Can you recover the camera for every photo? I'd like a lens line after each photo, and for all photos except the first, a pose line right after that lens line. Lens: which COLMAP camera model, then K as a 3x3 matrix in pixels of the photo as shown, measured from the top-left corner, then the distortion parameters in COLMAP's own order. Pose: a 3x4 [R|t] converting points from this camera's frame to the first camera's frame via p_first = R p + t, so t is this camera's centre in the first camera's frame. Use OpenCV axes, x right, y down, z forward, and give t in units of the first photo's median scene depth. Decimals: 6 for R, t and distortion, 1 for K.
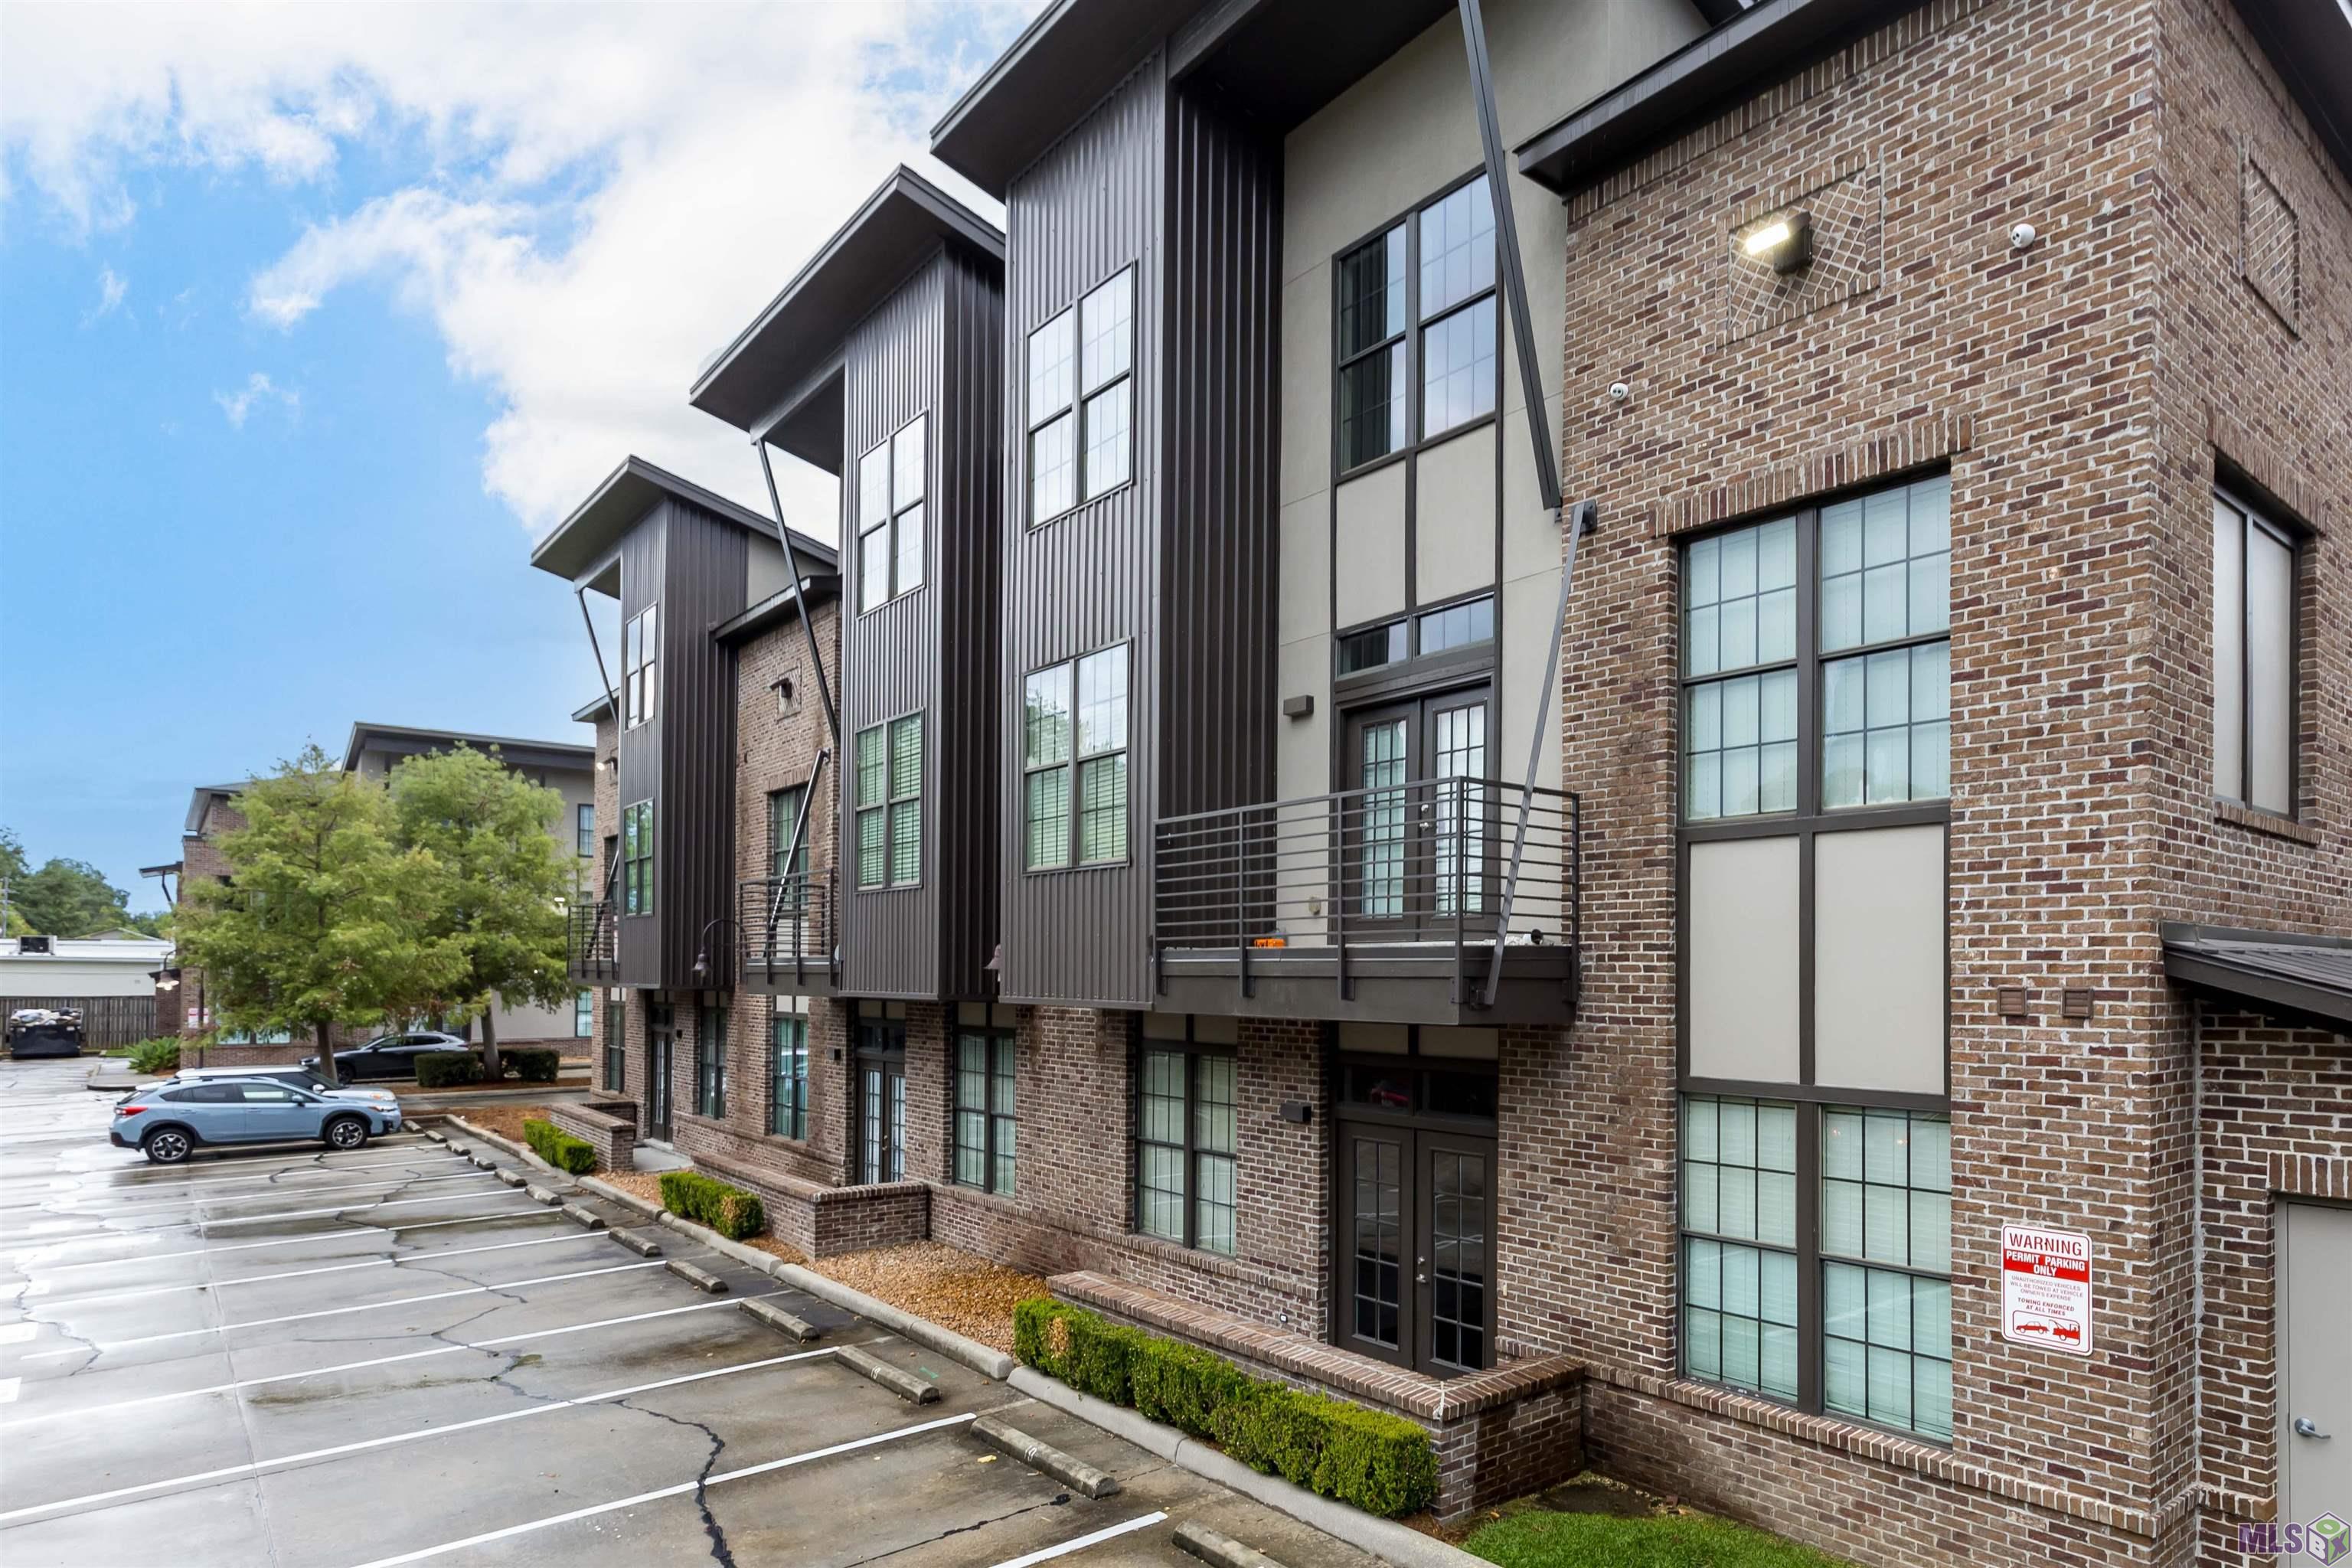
lens RADIAL K [[1329.1, 0, 1534.9], [0, 1329.1, 967.0], [0, 0, 1]] dist [0.001391, 0.002728]
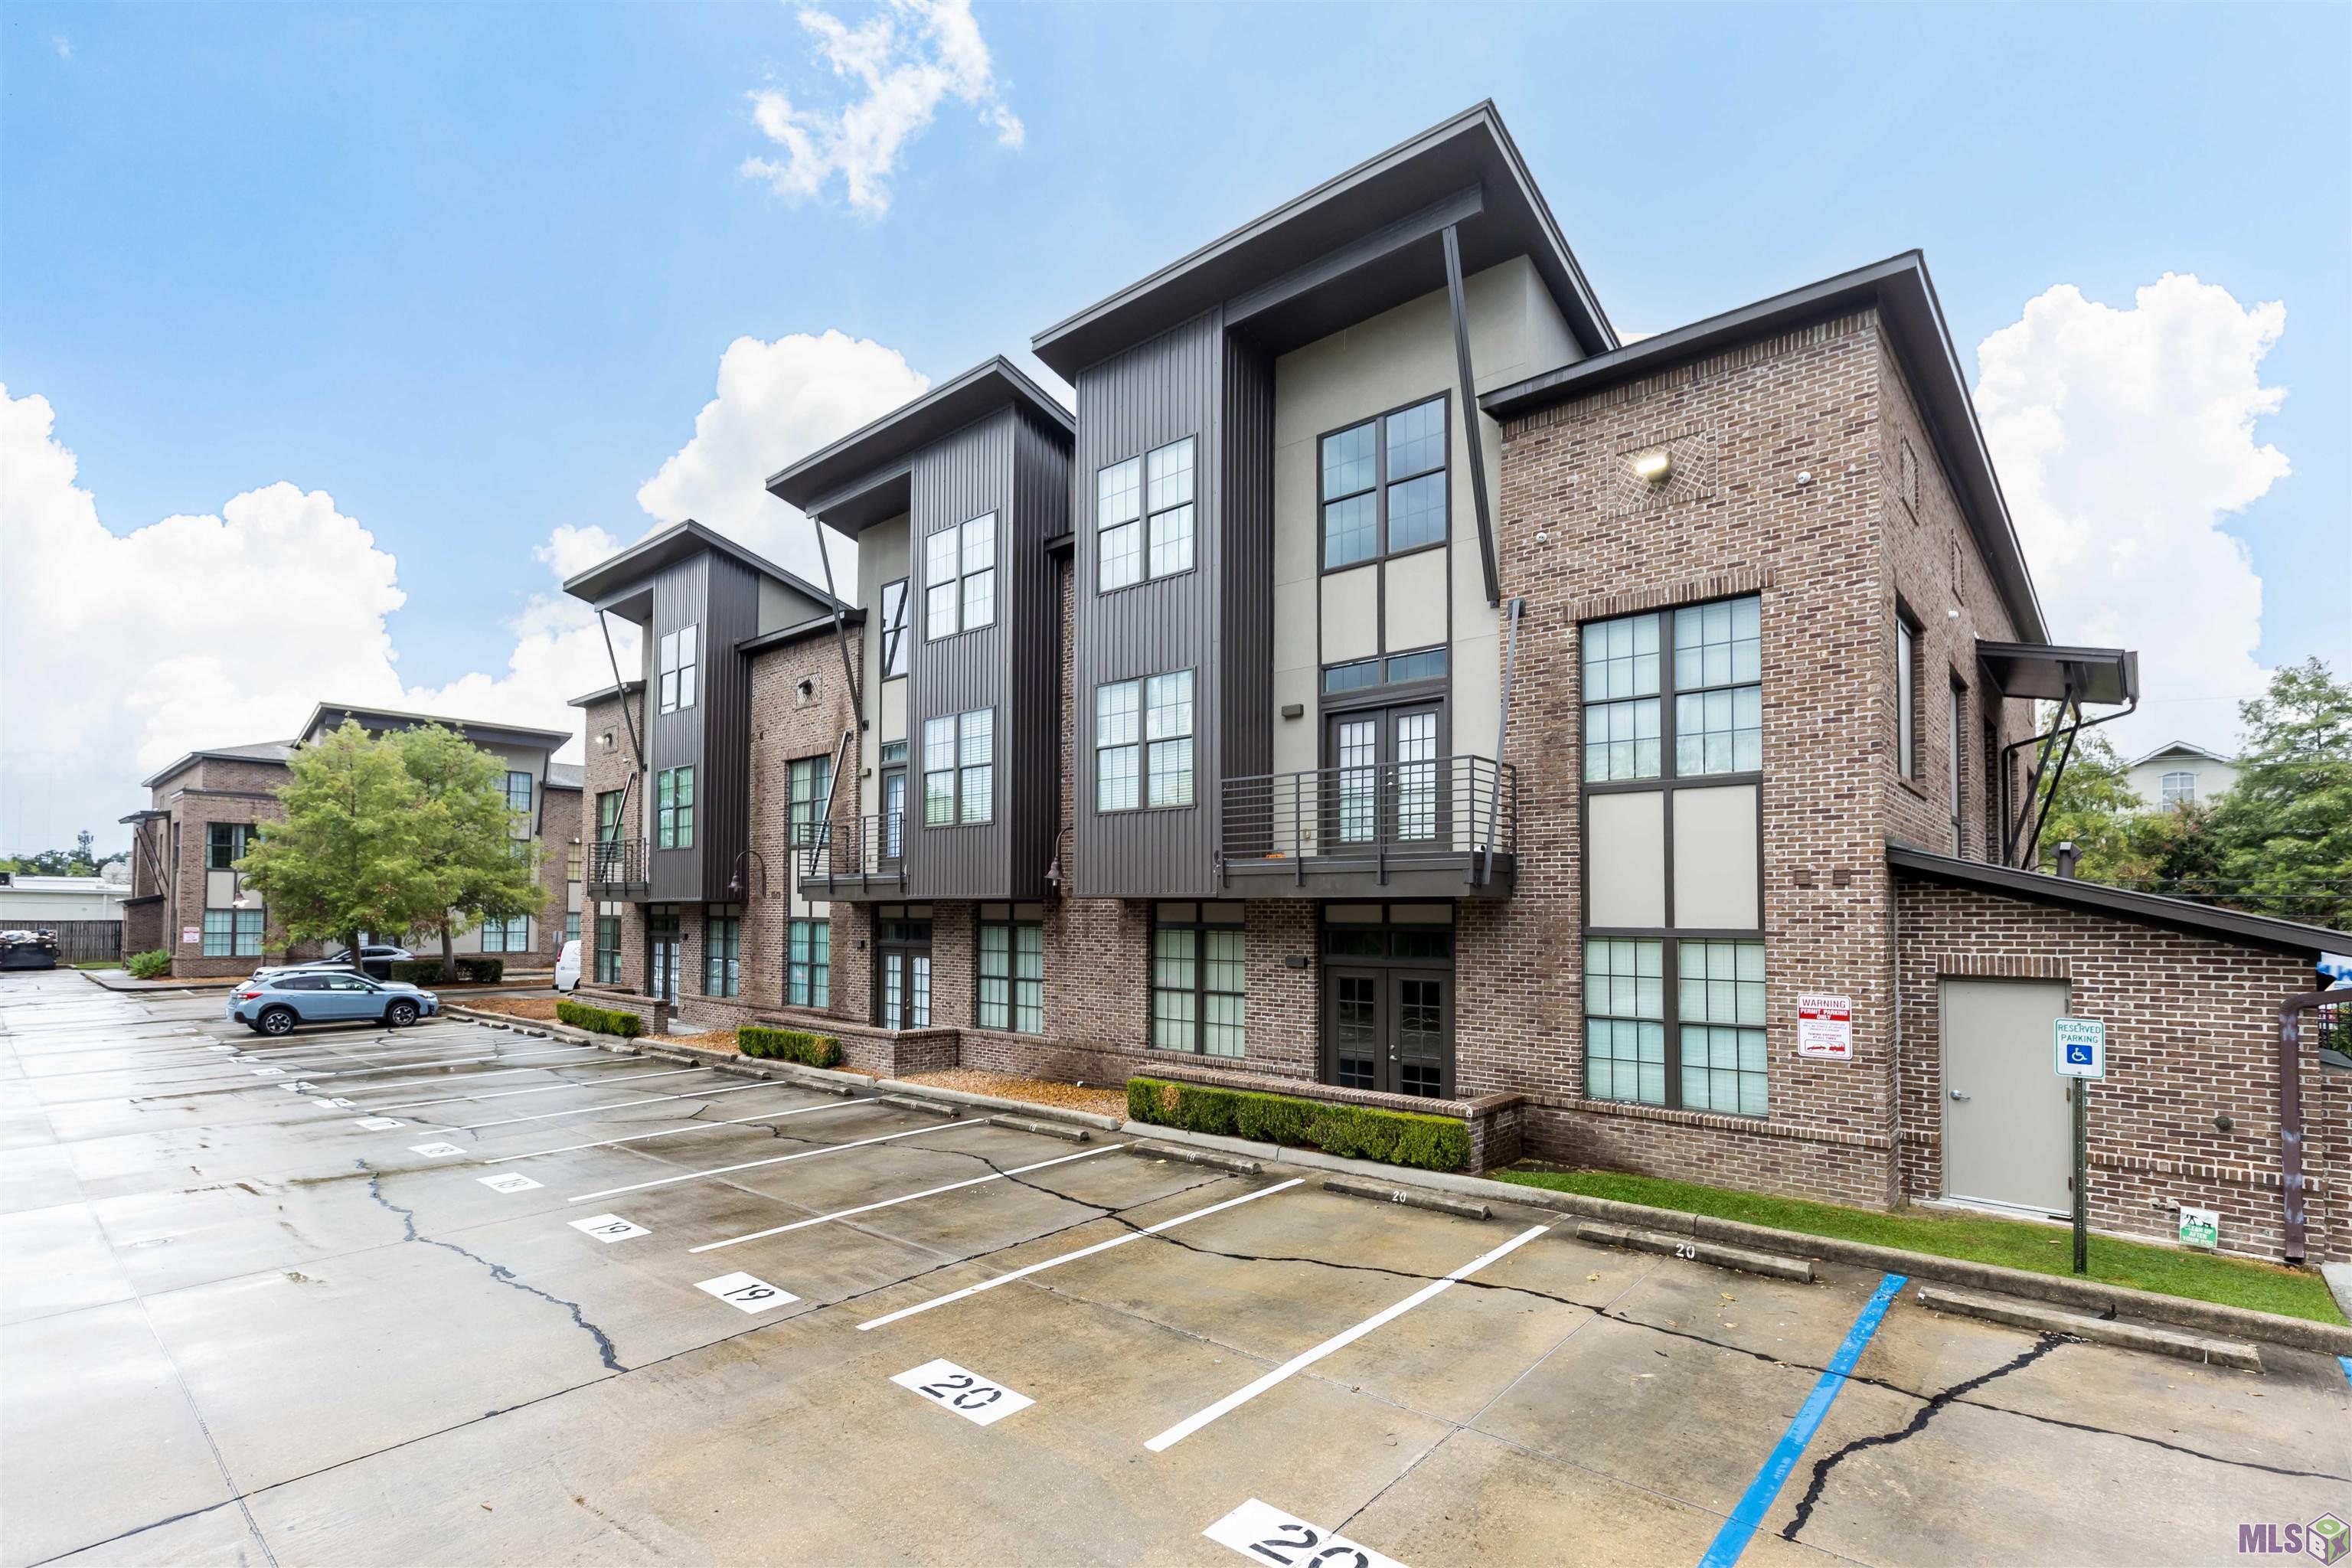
lens RADIAL K [[1066.6, 0, 1226.5], [0, 1066.6, 891.4], [0, 0, 1]] dist [0.002657, -0.000112]
pose [[0.996111, 0.003301, 0.088041, -0.446261], [-0.001592, 0.999809, -0.019479, 0.058096], [-0.088089, 0.019263, 0.995926, -0.334759]]
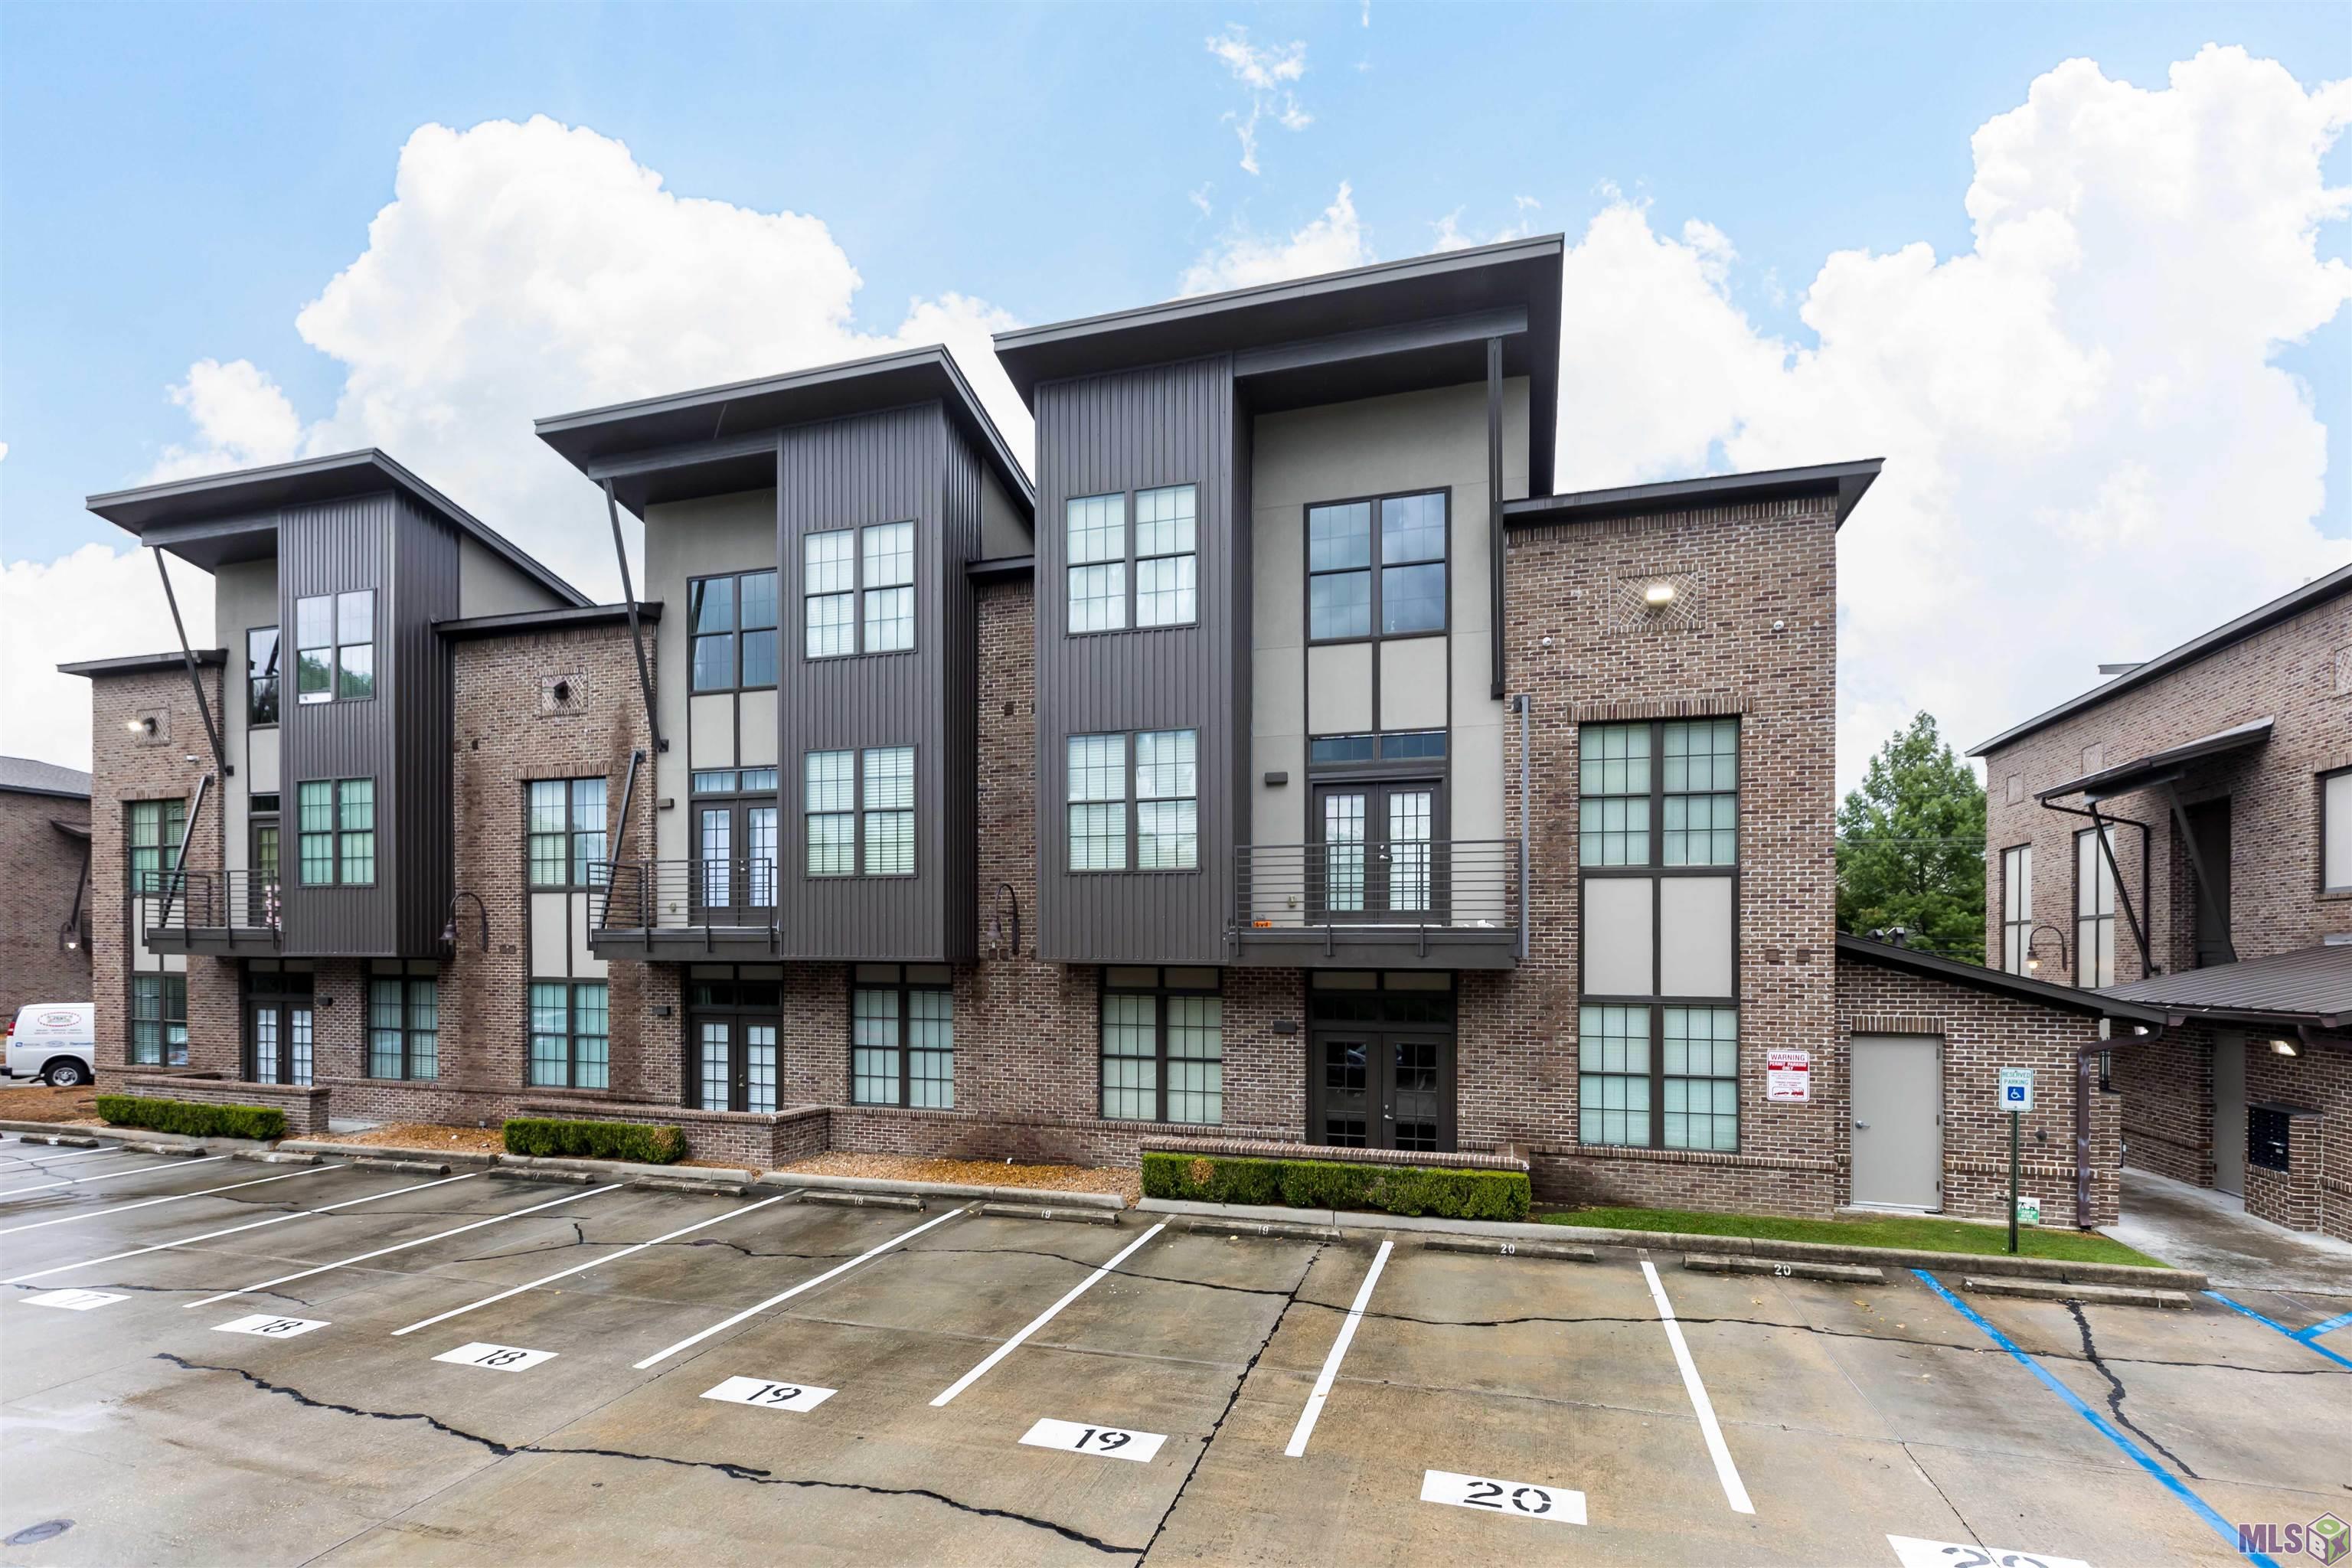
lens RADIAL K [[1066.6, 0, 1202.1], [0, 1066.6, 966.2], [0, 0, 1]] dist [0.002657, -0.000112]
pose [[0.878981, -0.002434, 0.476850, -1.057637], [-0.004970, 0.999886, 0.014264, 0.018065], [-0.476830, -0.014908, 0.878869, -0.125026]]
